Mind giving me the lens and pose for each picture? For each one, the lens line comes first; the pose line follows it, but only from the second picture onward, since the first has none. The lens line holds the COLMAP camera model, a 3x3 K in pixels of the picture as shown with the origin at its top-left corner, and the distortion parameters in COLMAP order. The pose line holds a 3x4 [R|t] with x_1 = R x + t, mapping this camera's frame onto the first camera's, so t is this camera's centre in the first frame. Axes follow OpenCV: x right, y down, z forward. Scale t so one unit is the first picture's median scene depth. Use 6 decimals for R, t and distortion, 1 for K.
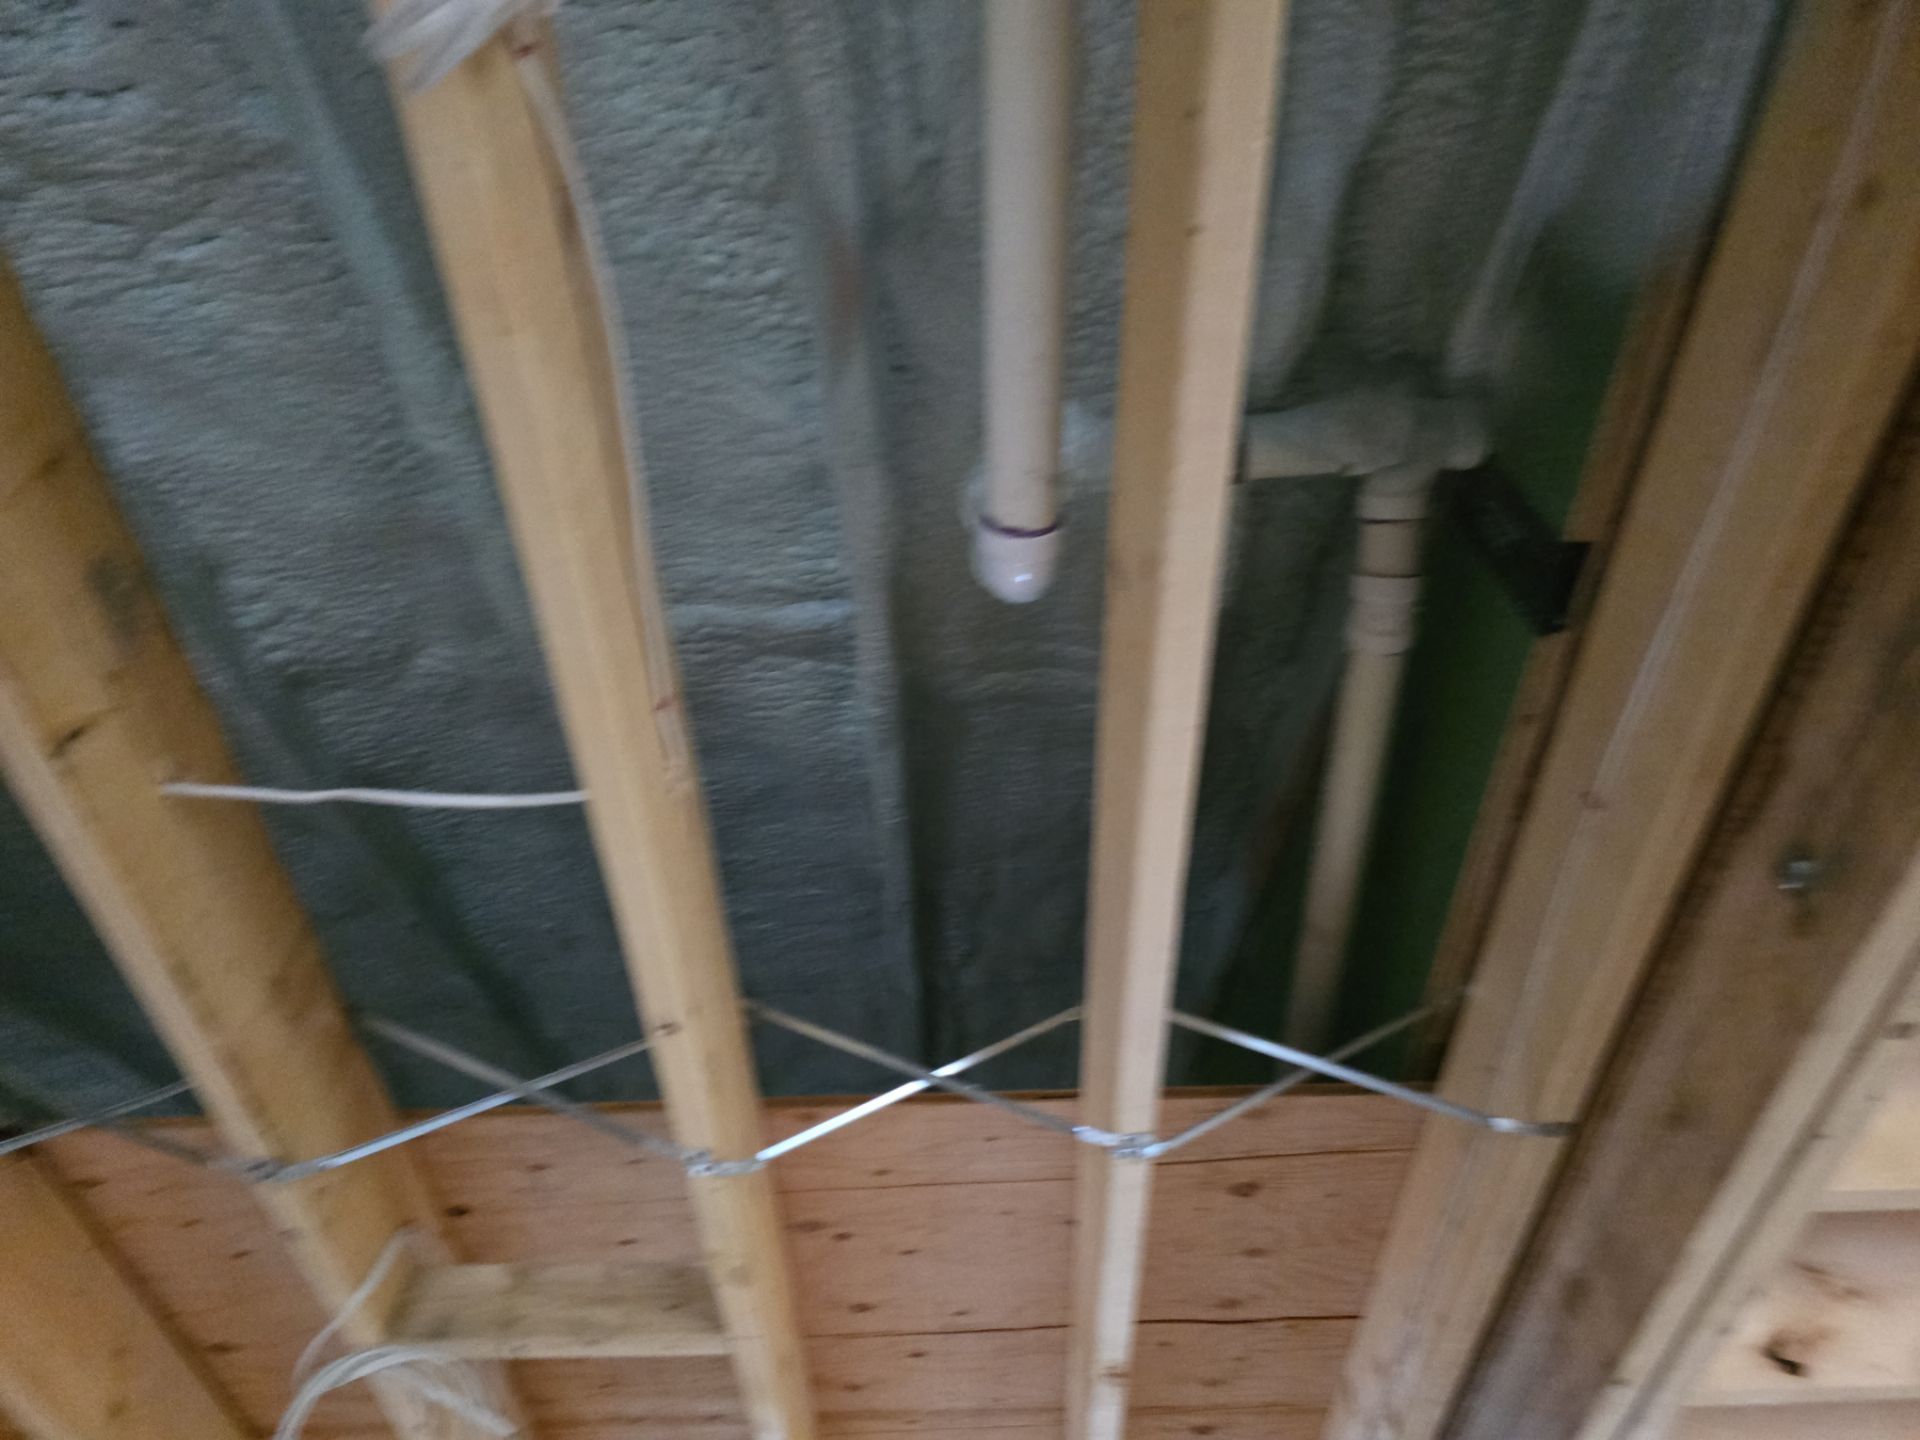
lens RADIAL K [[1282.8, 0, 978.5], [0, 1282.8, 720.0], [0, 0, 1]] dist [0.068364, -0.067467]
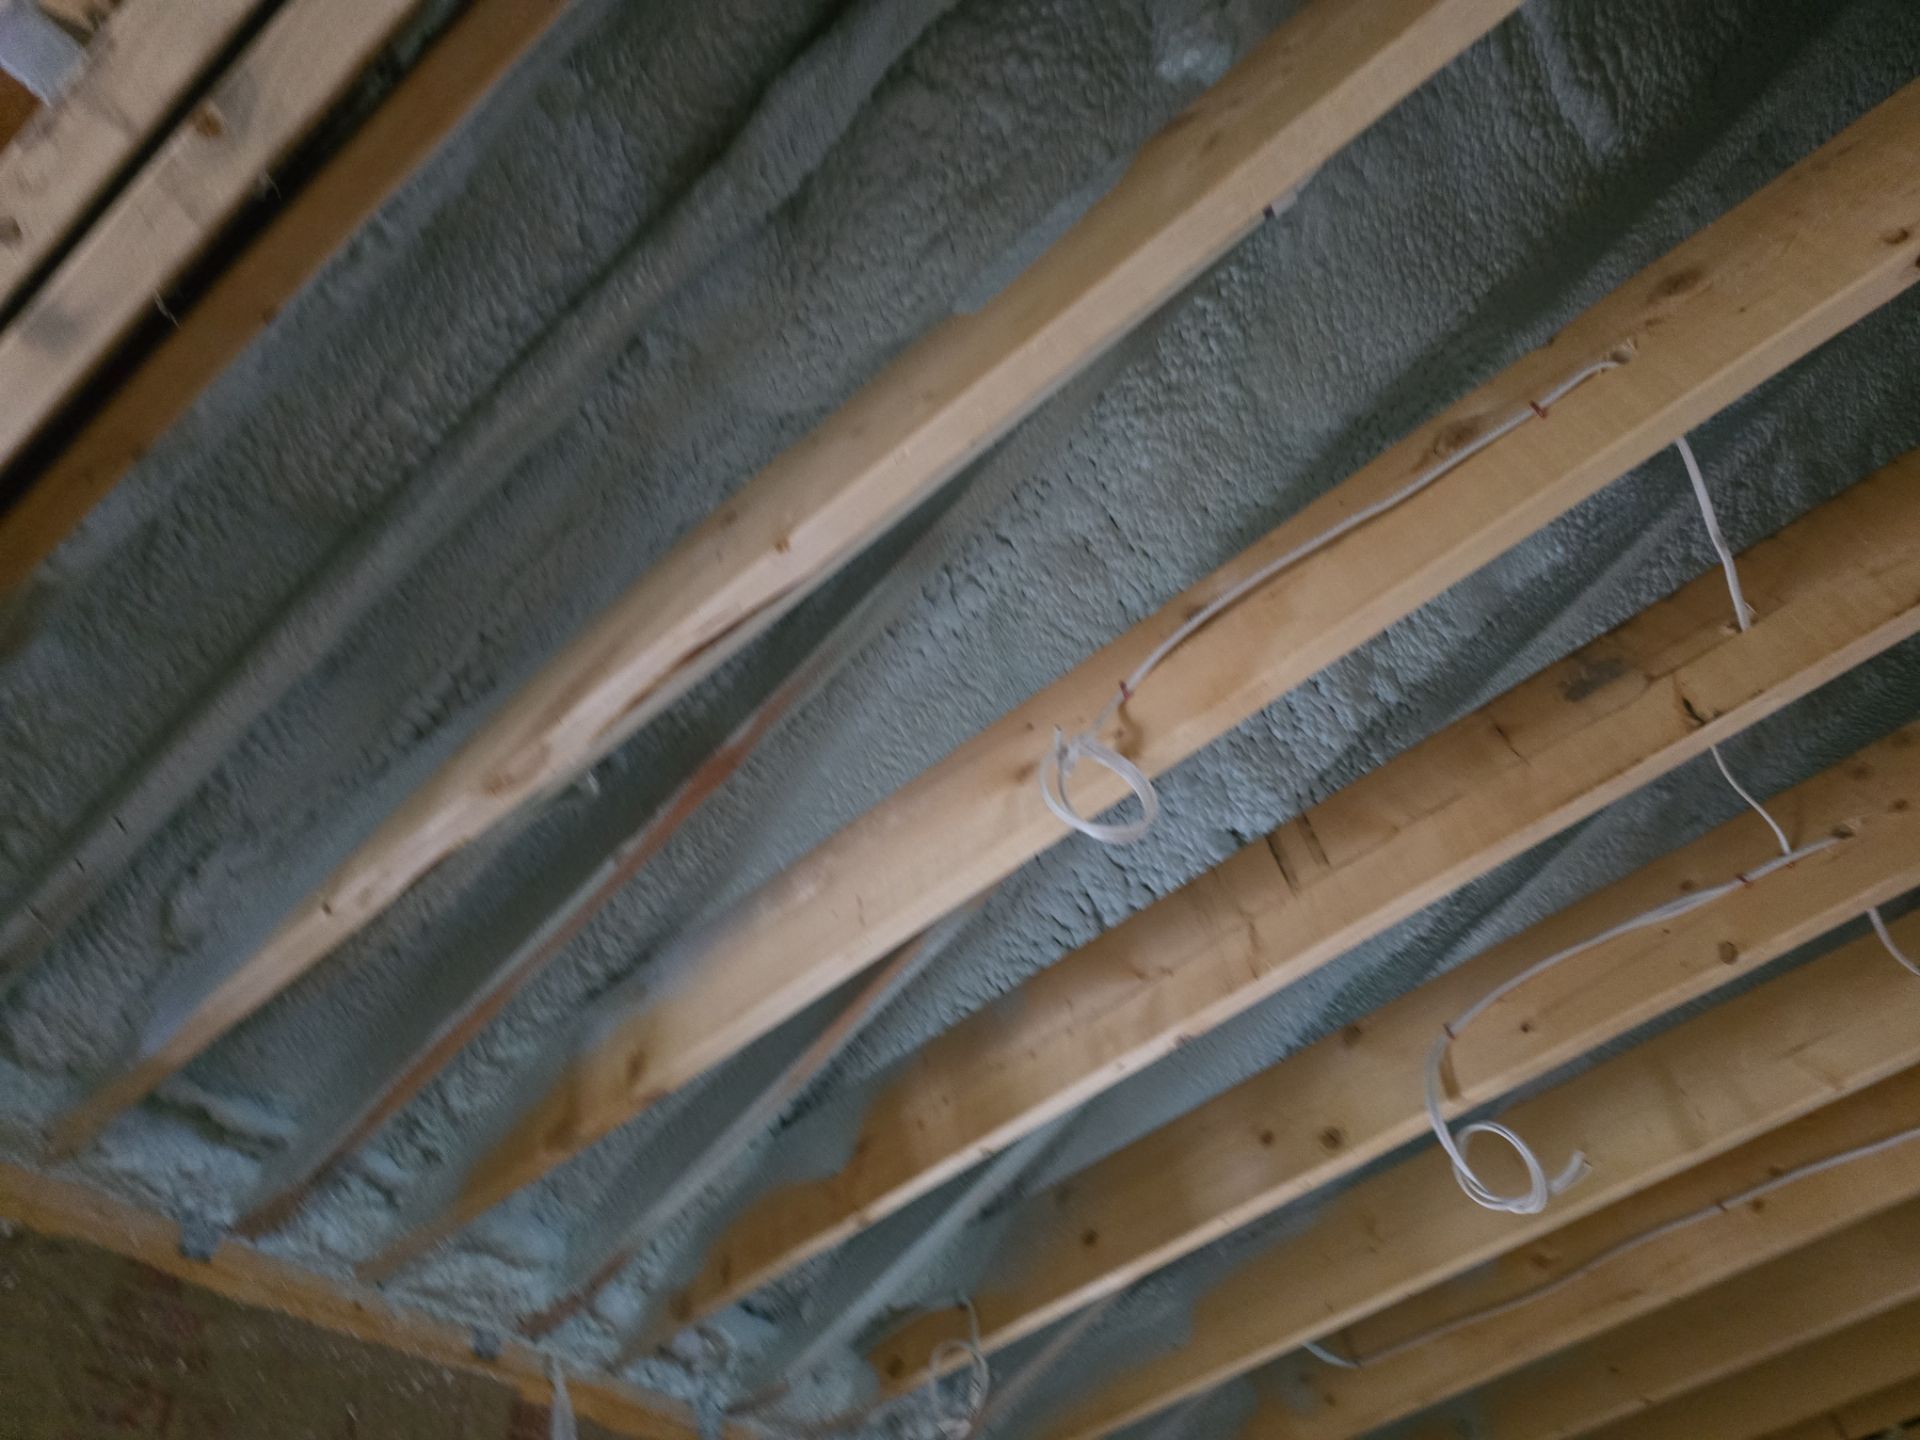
lens RADIAL K [[1282.8, 0, 978.5], [0, 1282.8, 720.0], [0, 0, 1]] dist [0.068364, -0.067467]
pose [[-0.608780, -0.534217, -0.586515, 0.470357], [0.709664, -0.036226, -0.703608, 0.350123], [0.354633, -0.844571, 0.401168, 0.098014]]
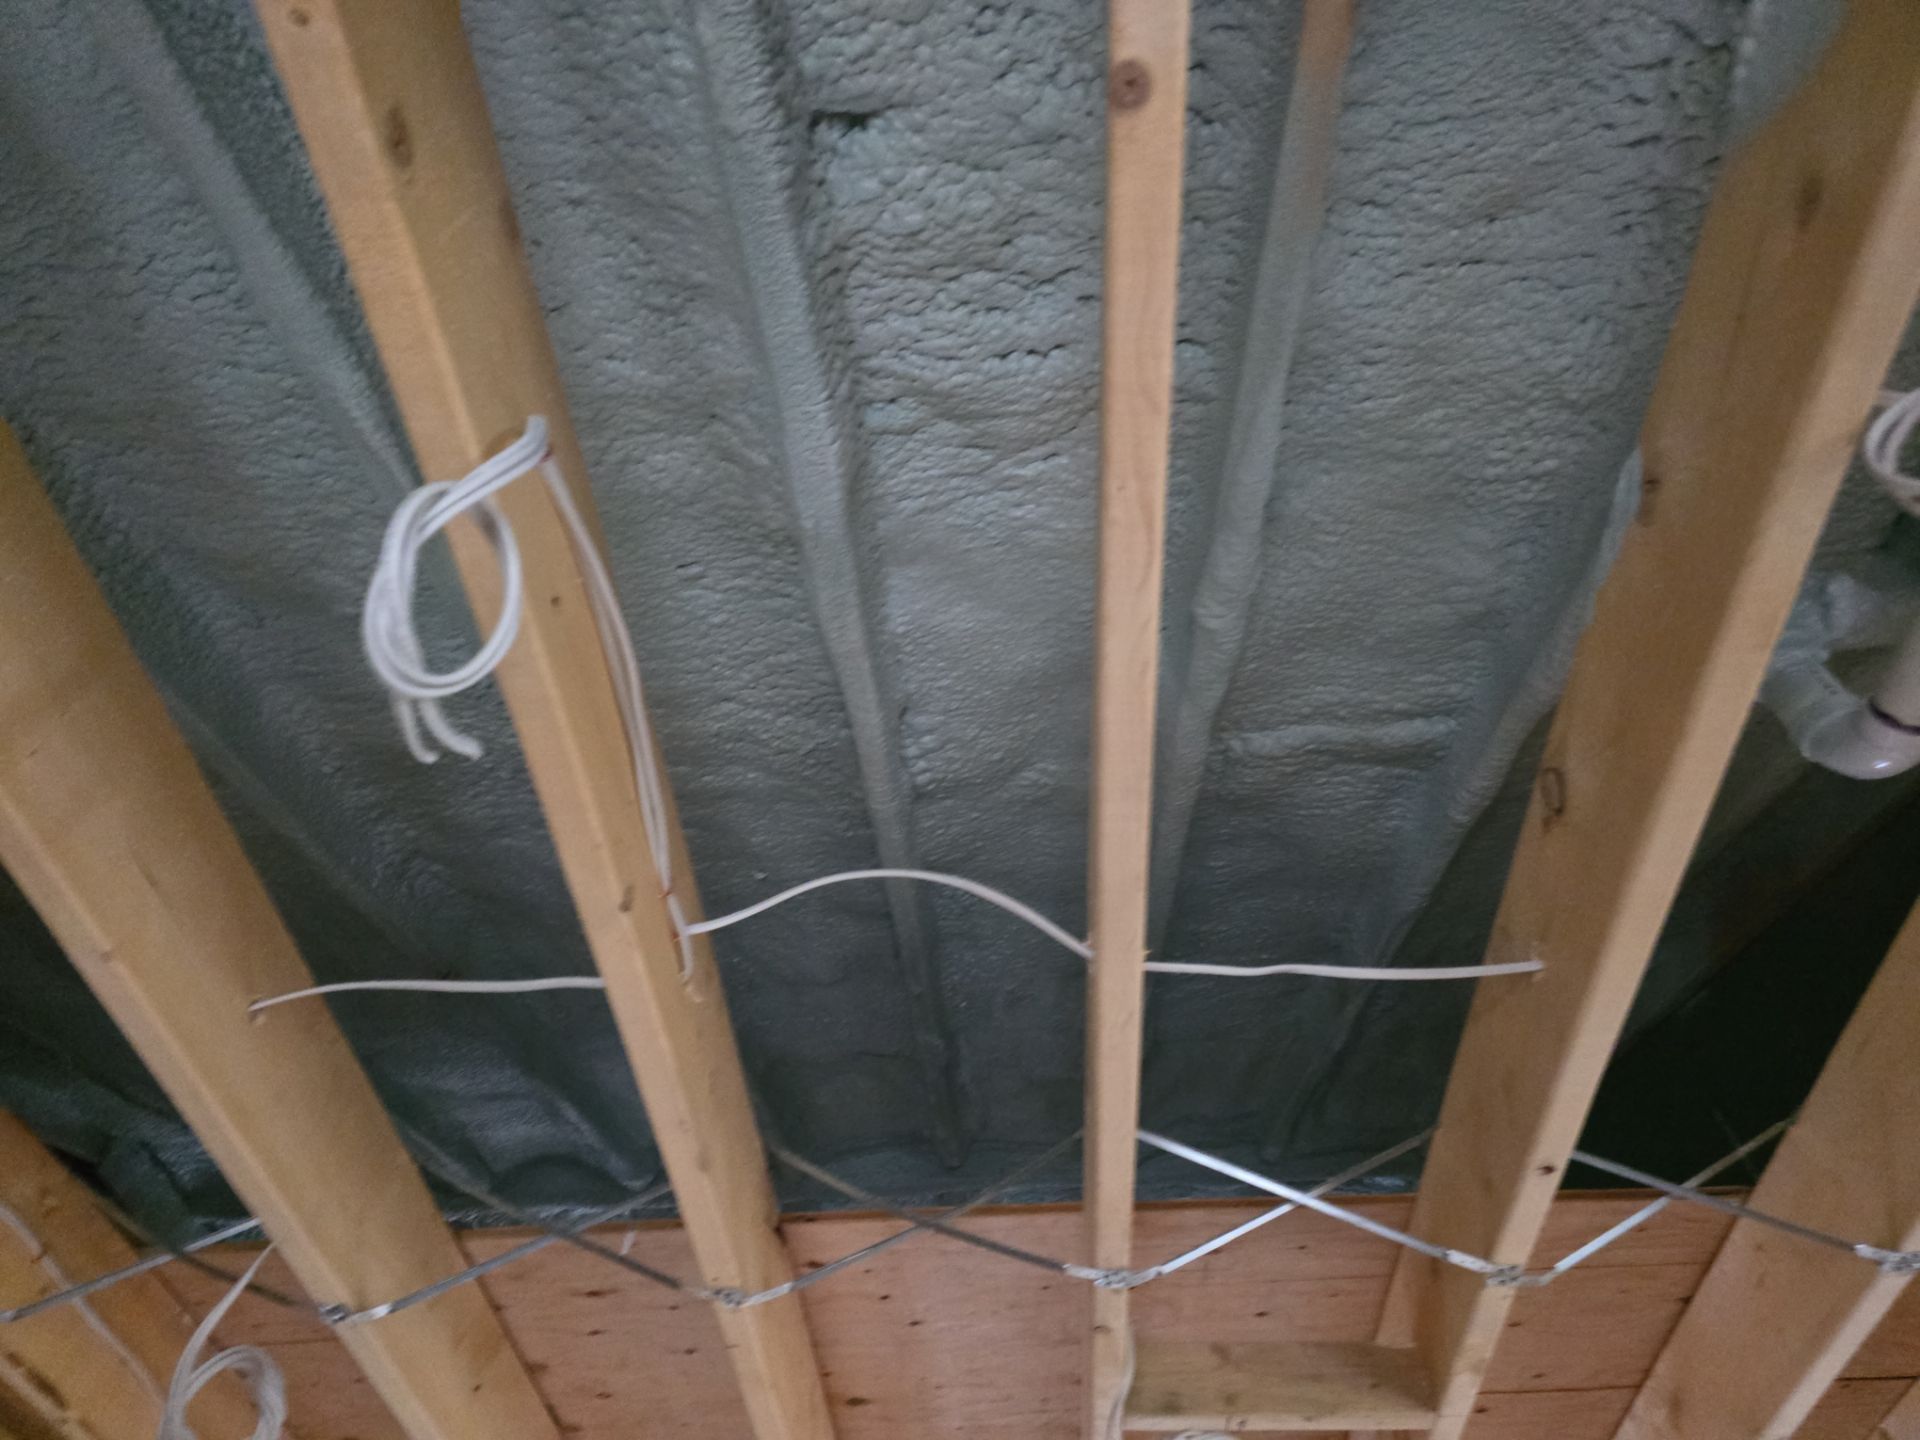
lens RADIAL K [[1282.8, 0, 978.5], [0, 1282.8, 720.0], [0, 0, 1]] dist [0.068364, -0.067467]
pose [[0.998863, -0.019125, -0.043662, -0.588324], [0.019845, 0.999673, 0.016112, -0.153336], [0.043340, -0.016960, 0.998916, -0.116203]]
